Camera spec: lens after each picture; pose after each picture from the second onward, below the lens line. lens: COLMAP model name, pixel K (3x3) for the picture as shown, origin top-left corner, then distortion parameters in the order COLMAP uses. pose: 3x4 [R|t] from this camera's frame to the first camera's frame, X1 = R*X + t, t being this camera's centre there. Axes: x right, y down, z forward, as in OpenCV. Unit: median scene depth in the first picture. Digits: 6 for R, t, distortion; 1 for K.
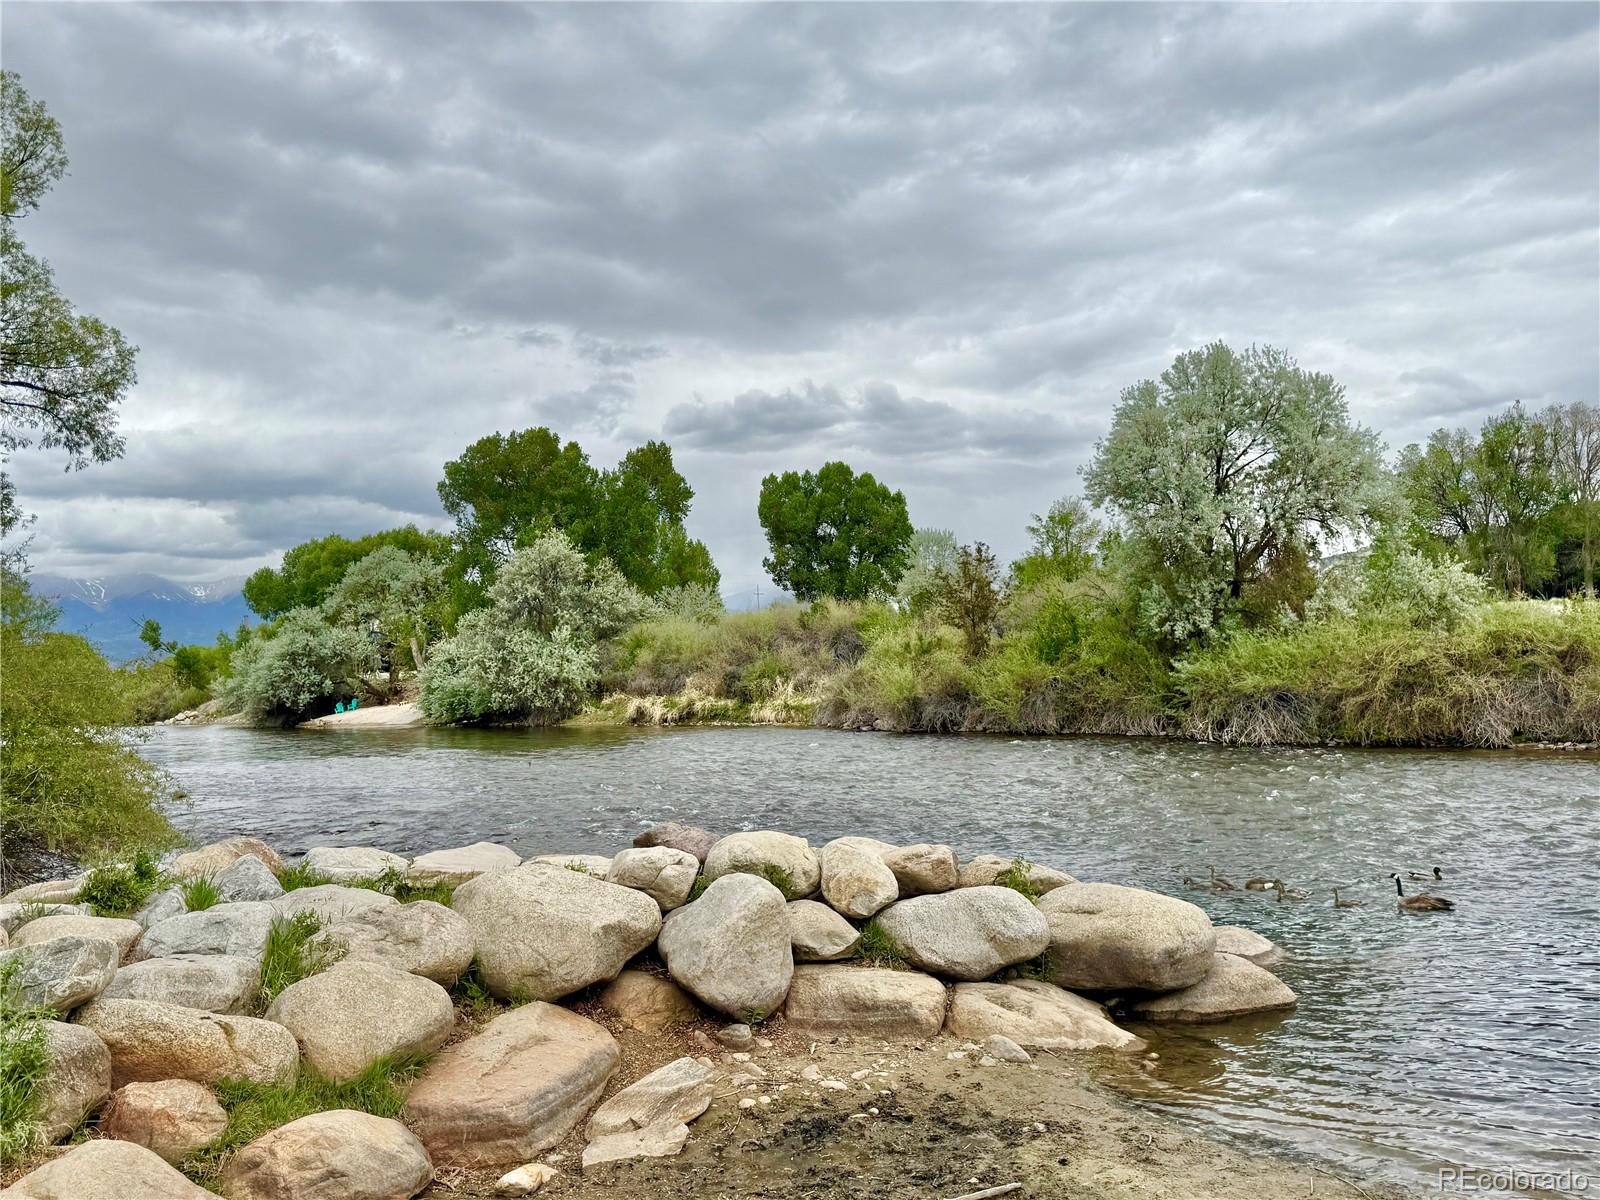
lens RADIAL K [[1342.8, 0, 800.0], [0, 1342.8, 600.0], [0, 0, 1]] dist [0.124825, -0.009252]
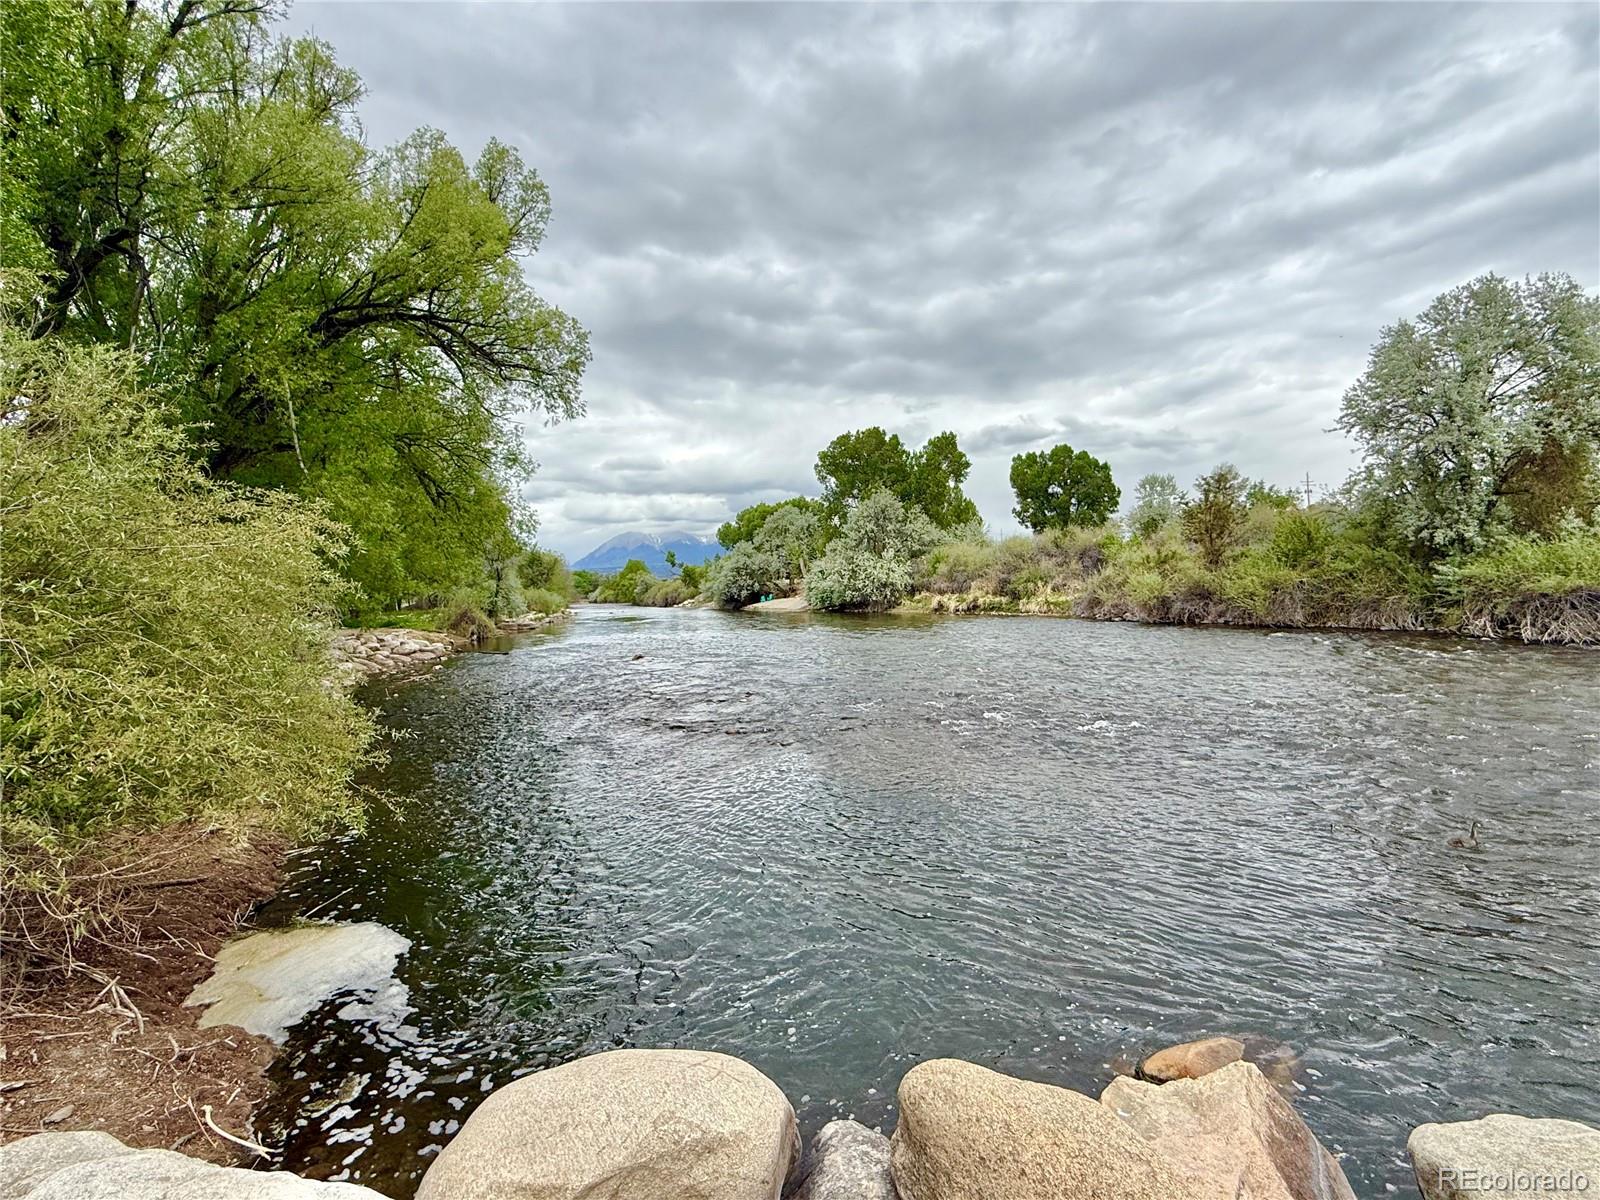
lens RADIAL K [[734.9, 0, 800.0], [0, 734.9, 600.0], [0, 0, 1]] dist [-0.000408, 0.000022]
pose [[0.958293, 0.009394, -0.285633, -0.029917], [0.013040, 0.996981, 0.076537, 0.011129], [0.285489, -0.077070, 0.955278, 0.145673]]
